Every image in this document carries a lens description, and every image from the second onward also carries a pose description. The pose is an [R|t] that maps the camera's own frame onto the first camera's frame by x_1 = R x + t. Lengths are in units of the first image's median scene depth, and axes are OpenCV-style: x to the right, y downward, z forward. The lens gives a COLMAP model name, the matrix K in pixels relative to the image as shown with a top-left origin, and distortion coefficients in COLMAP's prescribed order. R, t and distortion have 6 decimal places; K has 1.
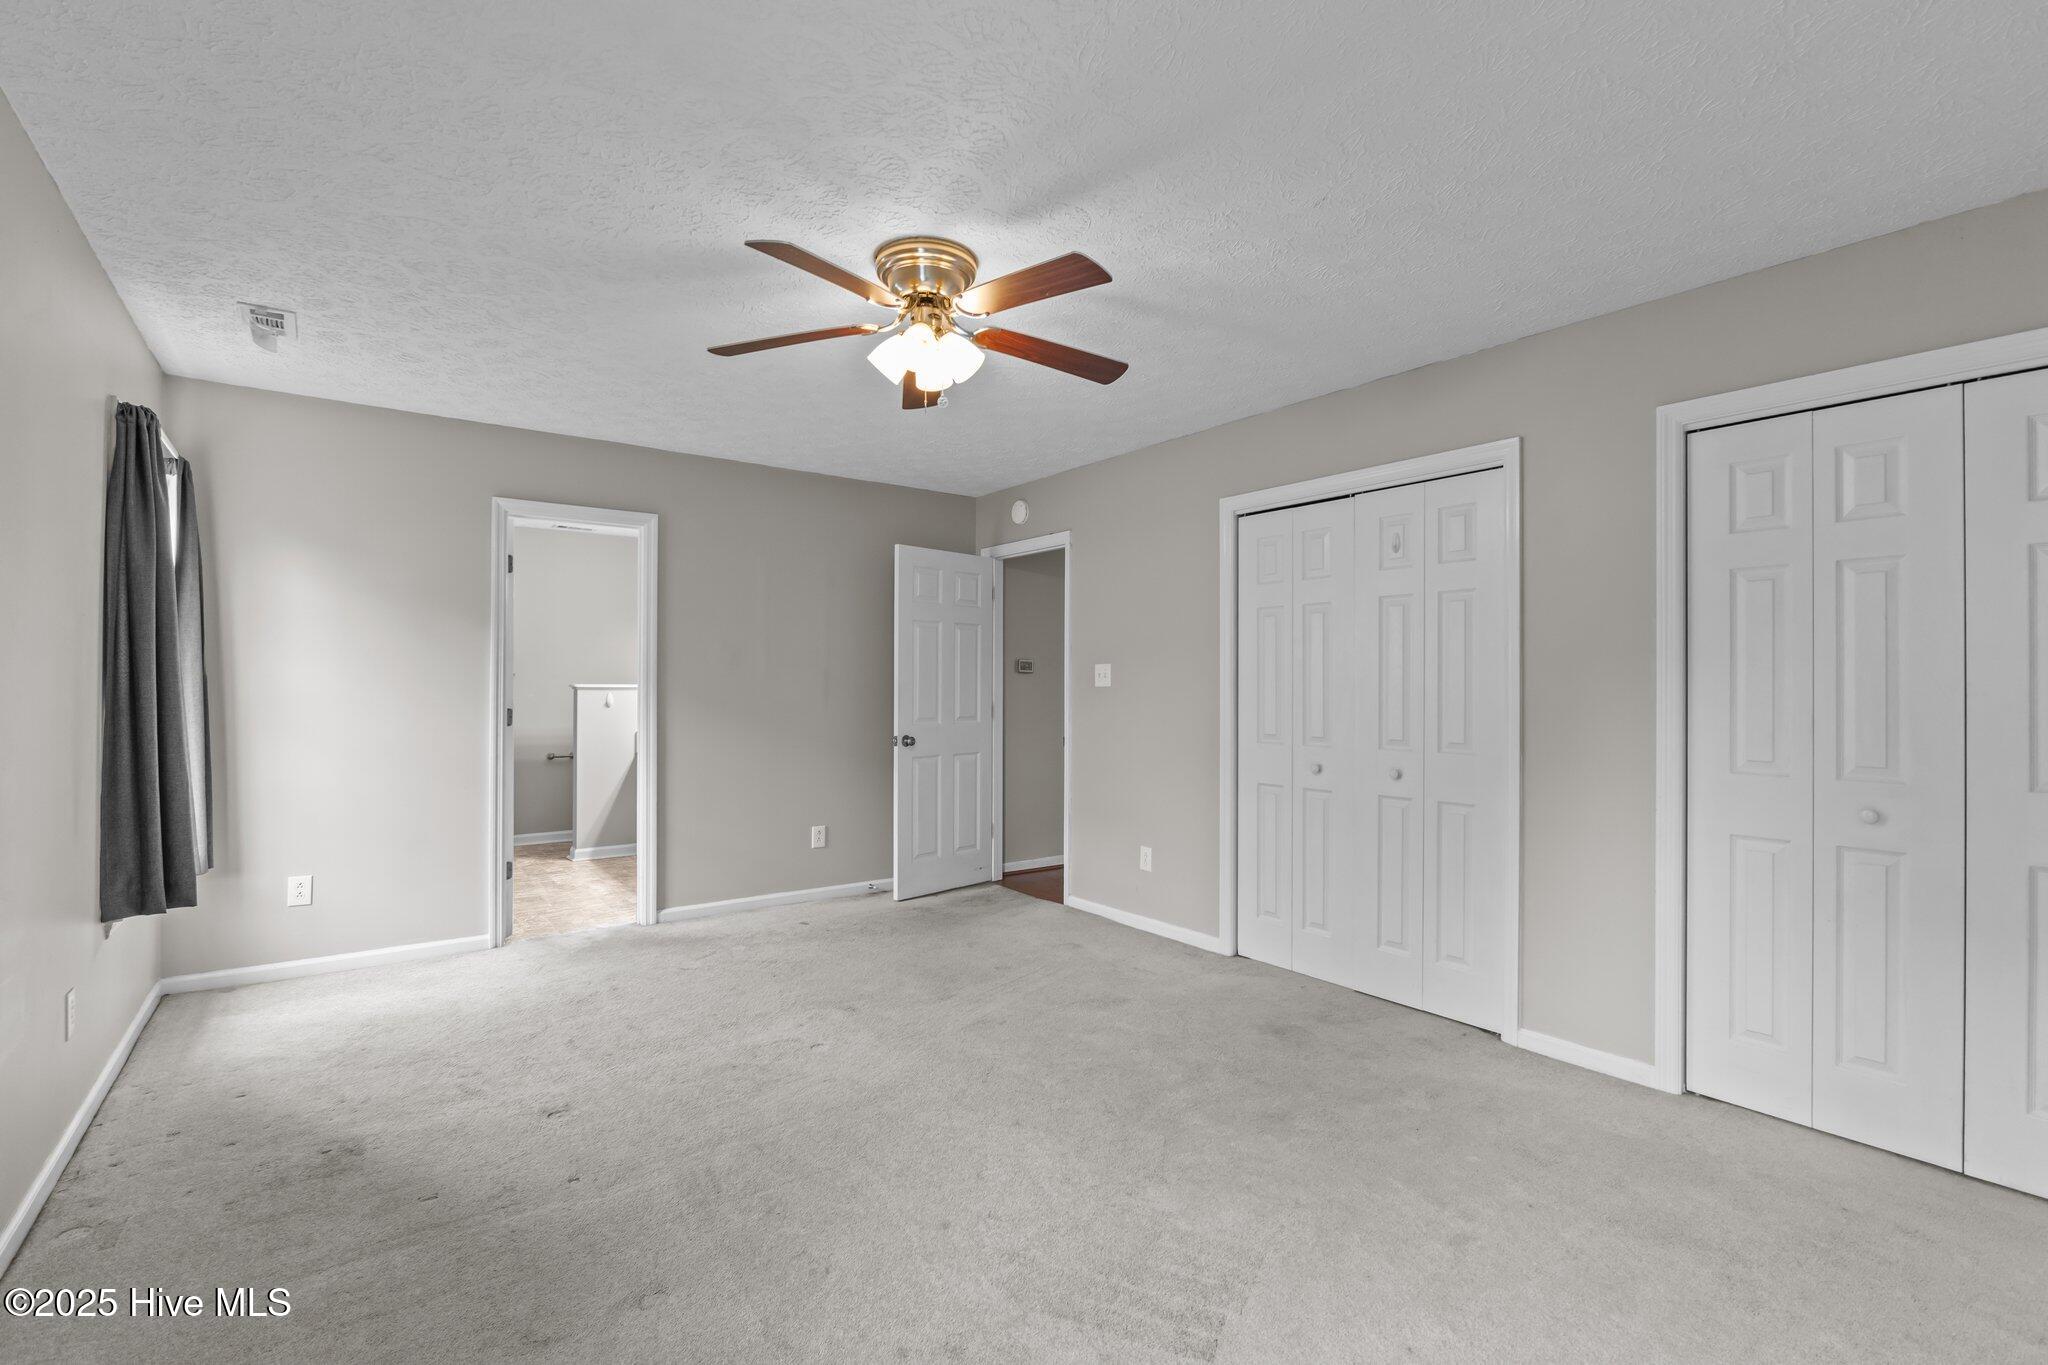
lens RADIAL K [[938.2, 0, 1026.8], [0, 938.2, 678.4], [0, 0, 1]] dist [0.001065, -0.000228]
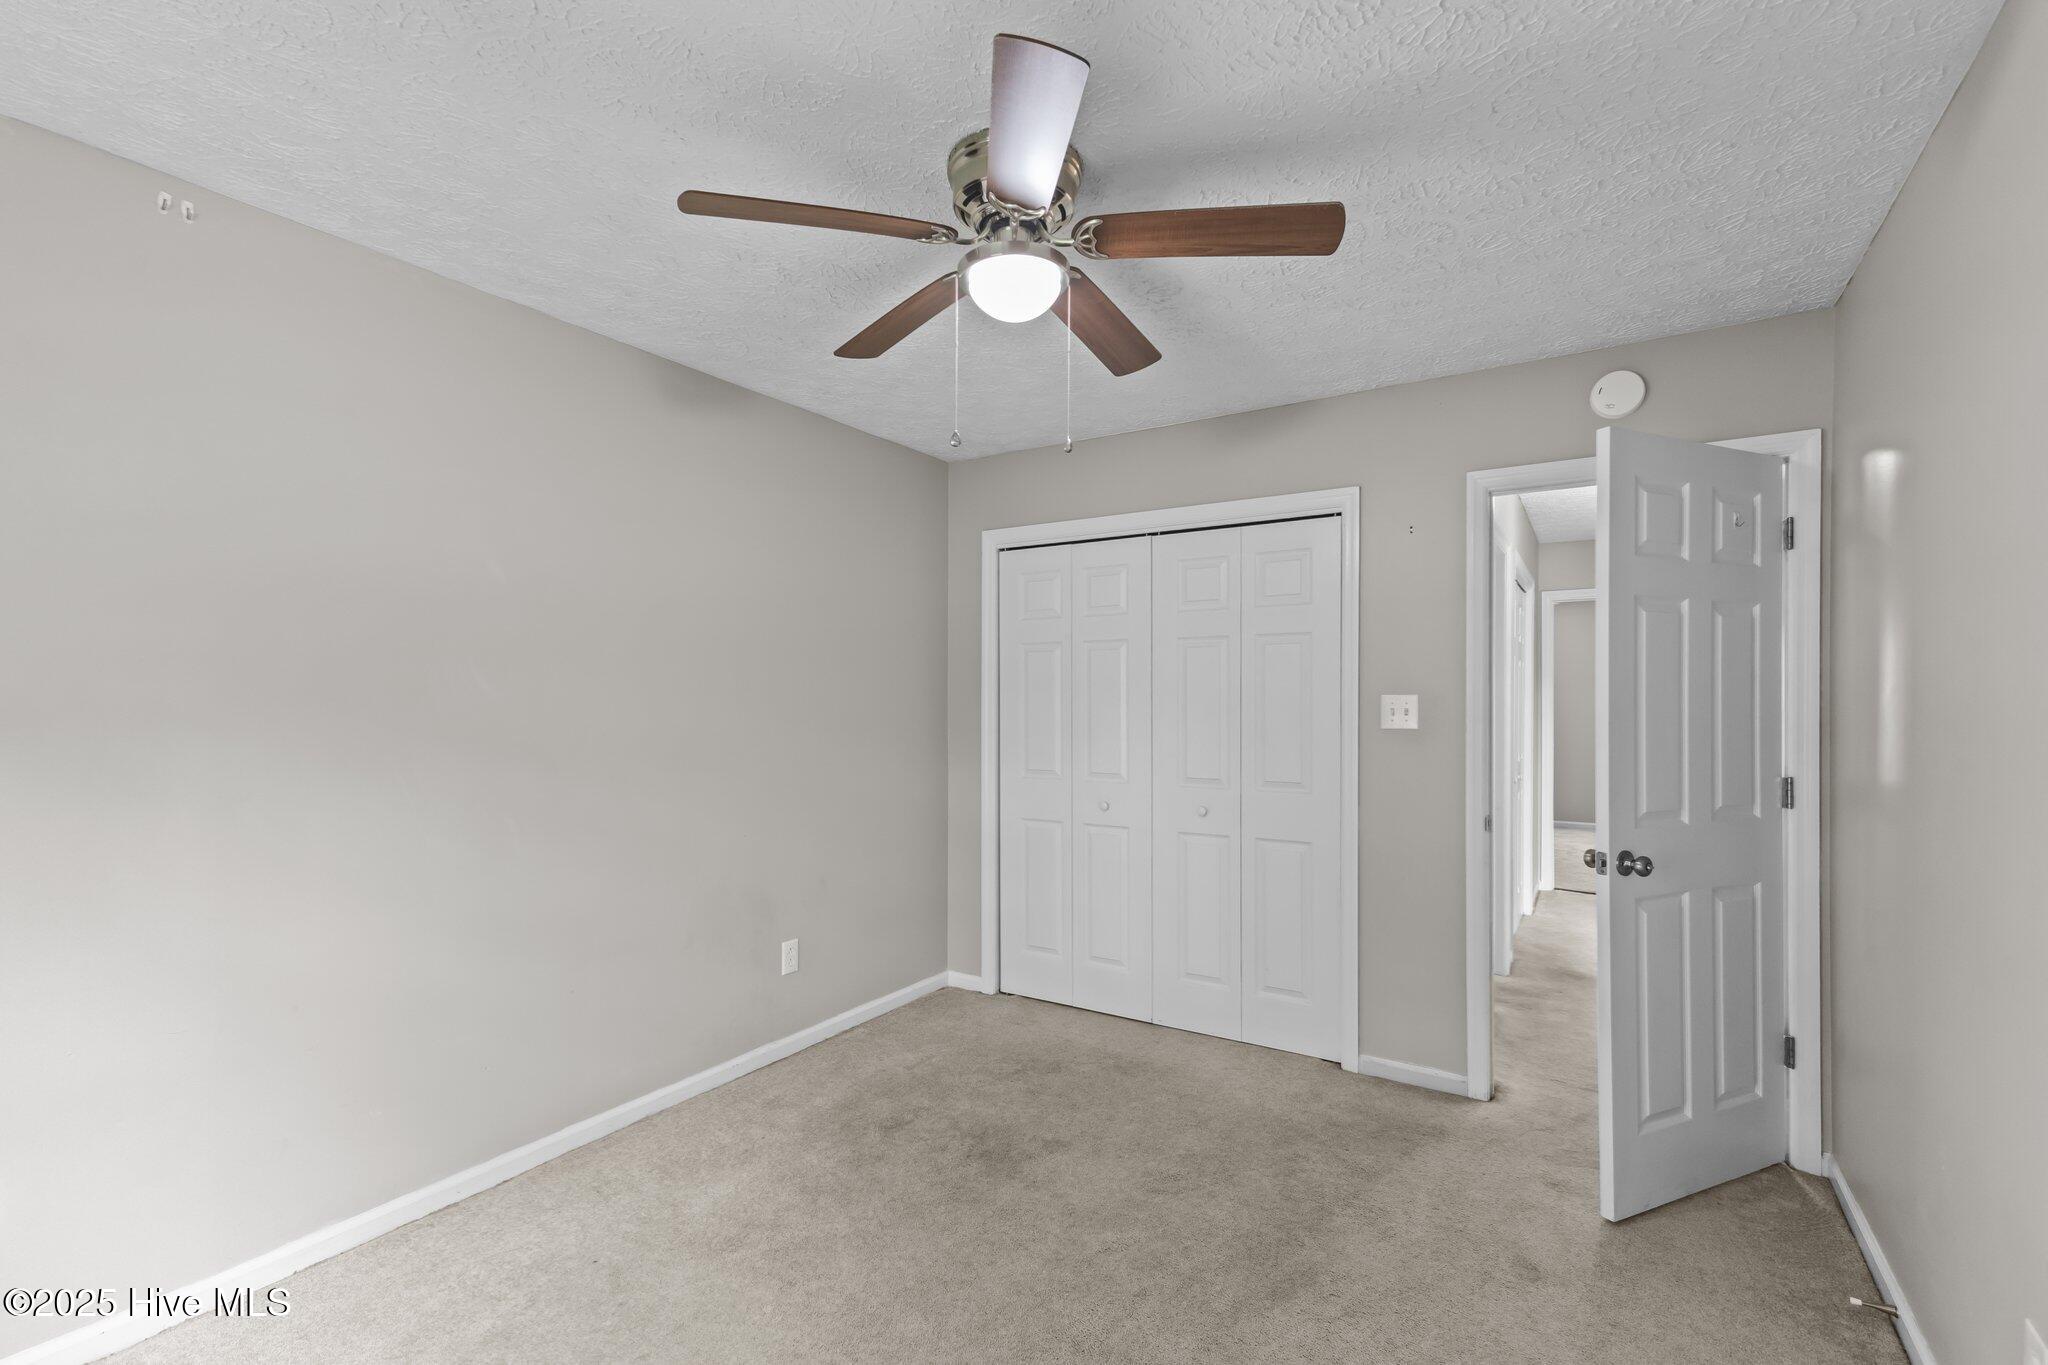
lens RADIAL K [[890.5, 0, 1048.6], [0, 890.5, 710.2], [0, 0, 1]] dist [0.002413, 0.000281]
pose [[0.925894, 0.015675, 0.377459, -0.165909], [-0.015699, 0.999872, -0.003012, -0.000664], [-0.377458, -0.003137, 0.926021, 0.209943]]
